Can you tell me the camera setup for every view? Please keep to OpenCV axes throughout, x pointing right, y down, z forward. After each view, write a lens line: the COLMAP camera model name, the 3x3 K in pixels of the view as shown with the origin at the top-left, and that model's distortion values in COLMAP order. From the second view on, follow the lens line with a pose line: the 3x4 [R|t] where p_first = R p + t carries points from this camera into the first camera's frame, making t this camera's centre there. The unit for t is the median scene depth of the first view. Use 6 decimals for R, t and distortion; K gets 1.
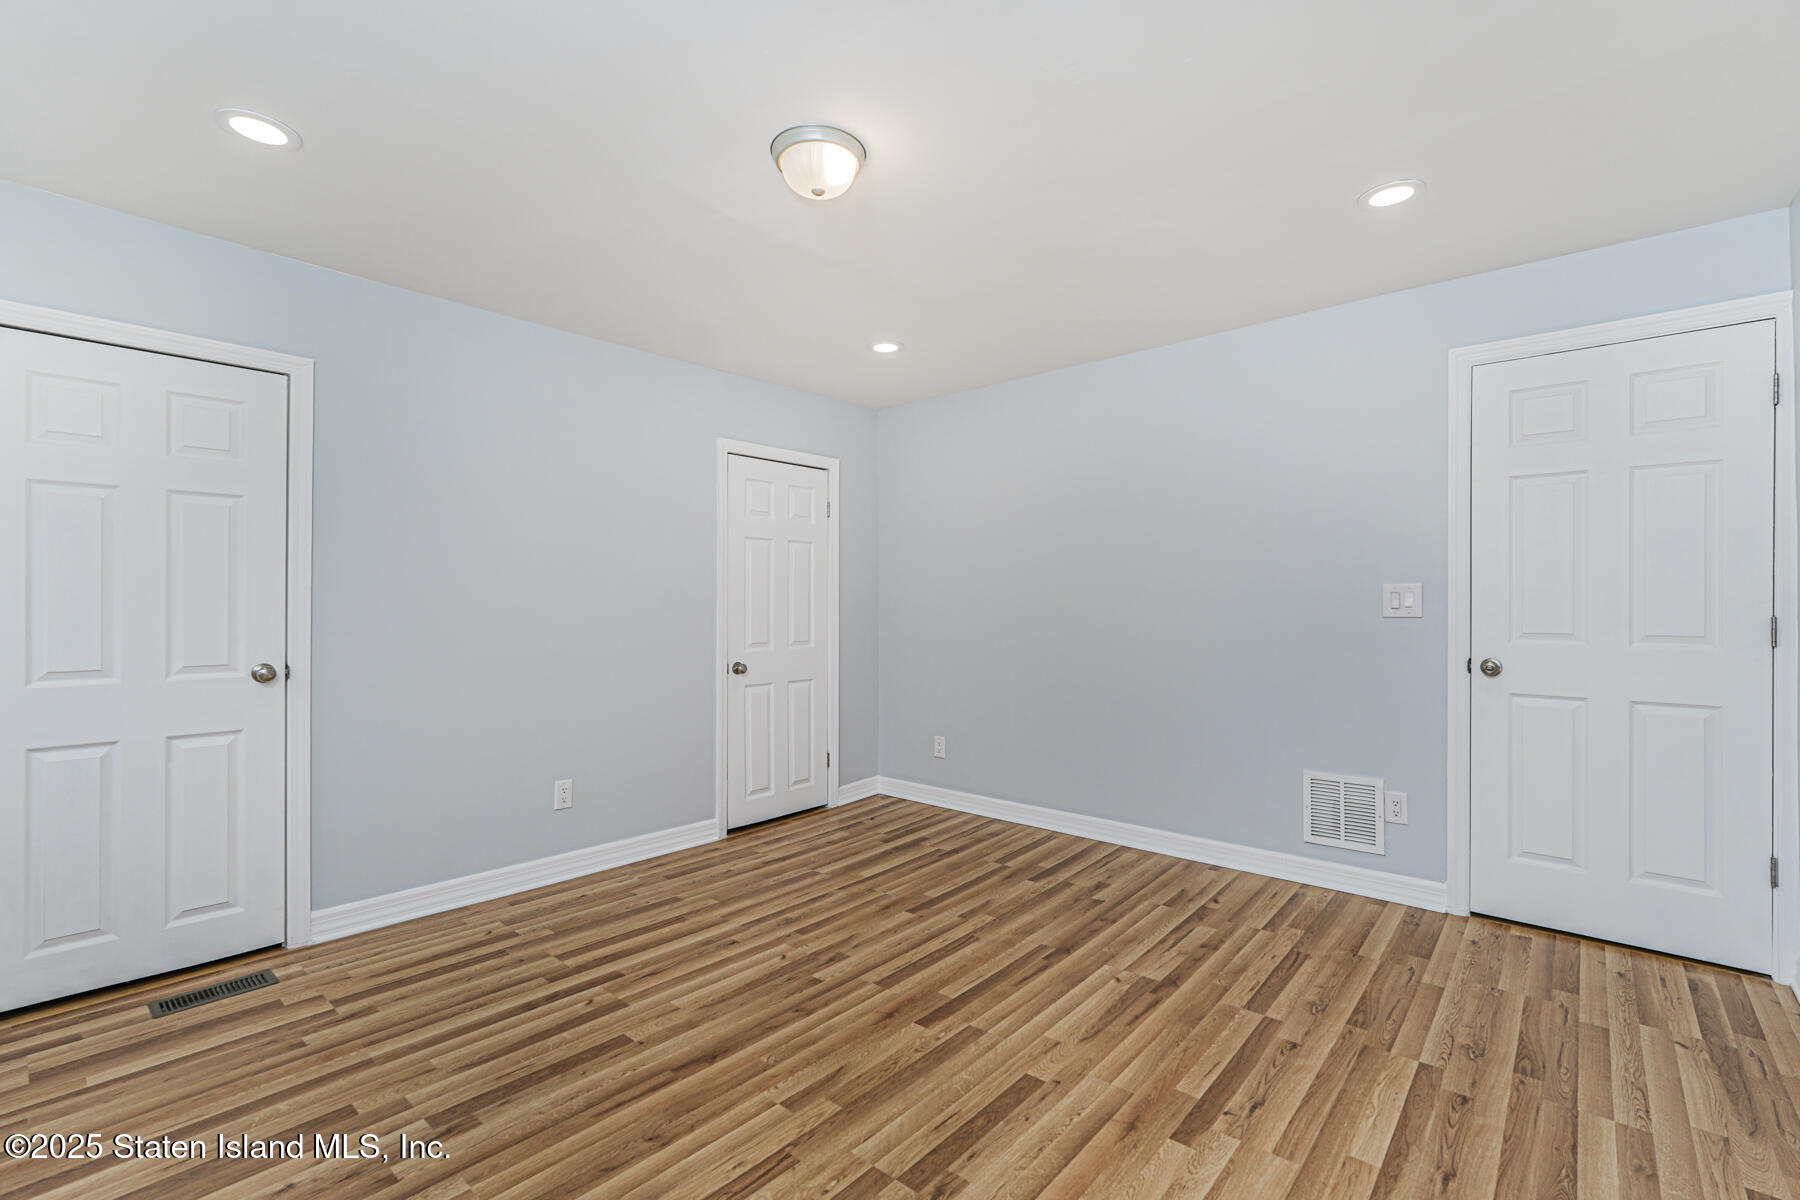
lens RADIAL K [[801.2, 0, 893.8], [0, 801.2, 604.9], [0, 0, 1]] dist [-0.024409, 0.012310]
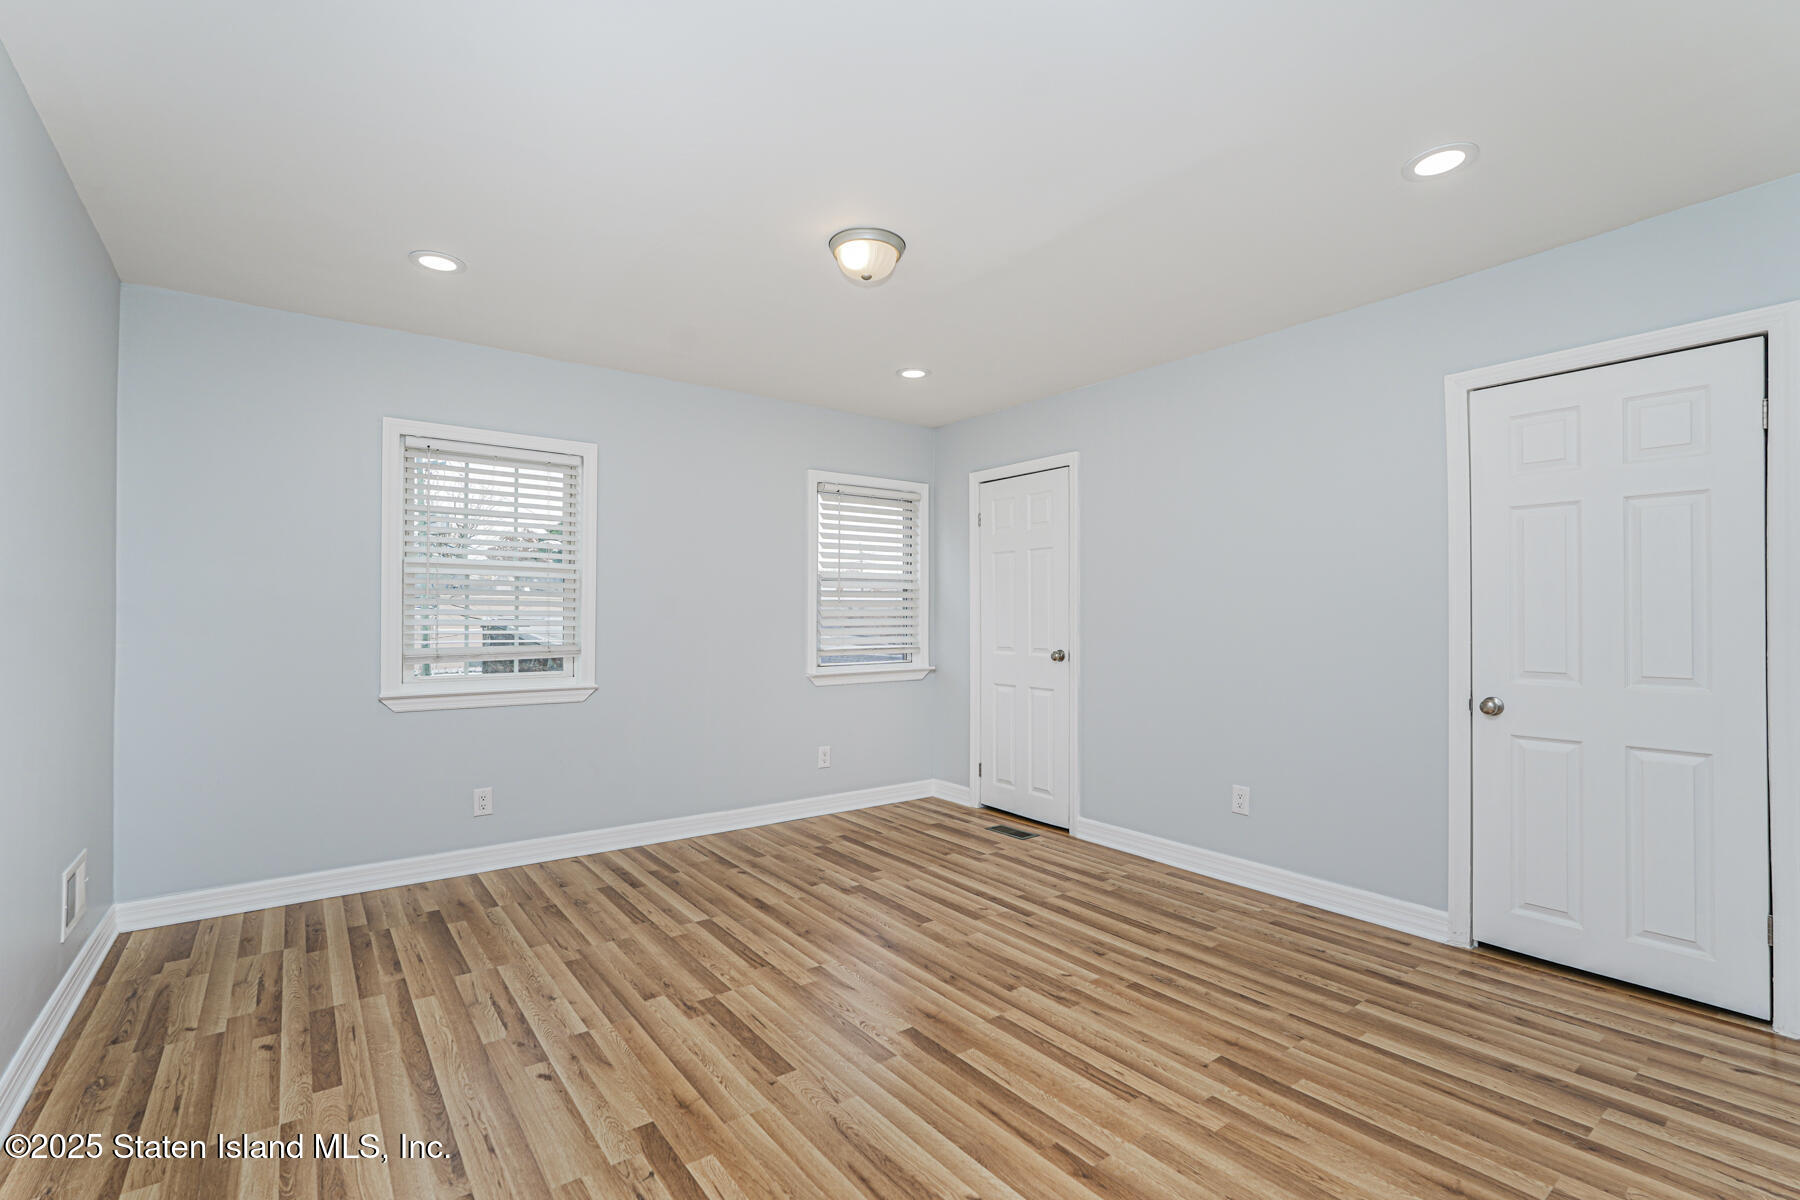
lens RADIAL K [[801.2, 0, 893.8], [0, 801.2, 604.9], [0, 0, 1]] dist [-0.024409, 0.012310]
pose [[-0.200171, -0.014261, -0.979657, 0.818178], [-0.001855, 0.999898, -0.014176, 0.007613], [0.979759, -0.001021, -0.200177, 0.947974]]
